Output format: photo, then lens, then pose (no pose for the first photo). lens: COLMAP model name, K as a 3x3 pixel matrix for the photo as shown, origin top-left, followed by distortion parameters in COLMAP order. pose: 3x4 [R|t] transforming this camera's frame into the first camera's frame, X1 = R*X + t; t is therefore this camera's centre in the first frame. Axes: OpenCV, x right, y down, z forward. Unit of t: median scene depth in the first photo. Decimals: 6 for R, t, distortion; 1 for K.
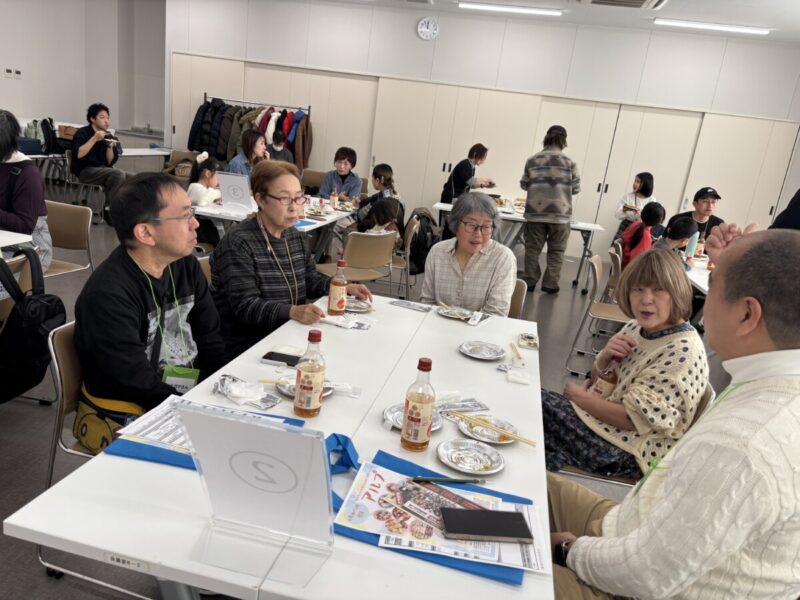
lens RADIAL K [[606.0, 0, 400.0], [0, 606.0, 300.0], [0, 0, 1]] dist [0.022488, -0.001704]
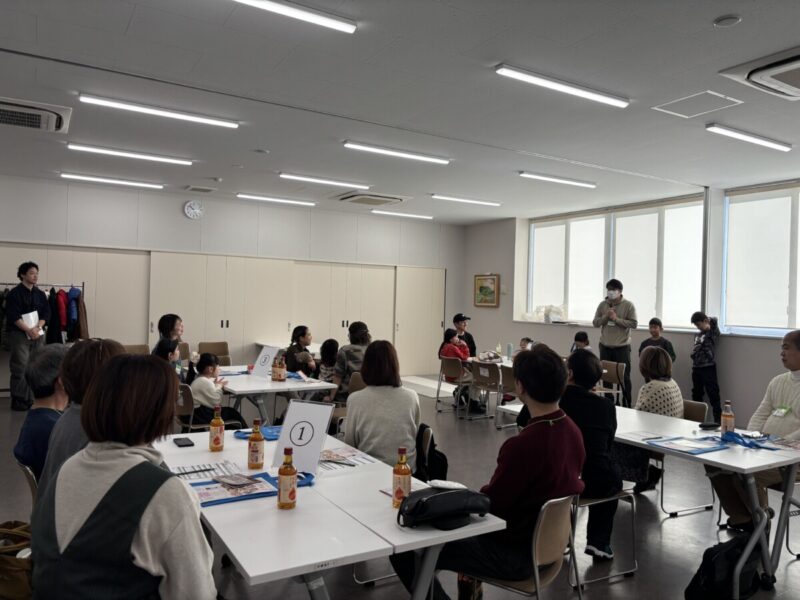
lens RADIAL K [[606.0, 0, 400.0], [0, 606.0, 300.0], [0, 0, 1]] dist [0.022488, -0.001704]
pose [[0.725758, -0.098415, 0.680874, -0.467821], [0.247752, 0.960697, -0.125222, -0.051149], [-0.641790, 0.259569, 0.721616, -0.009888]]
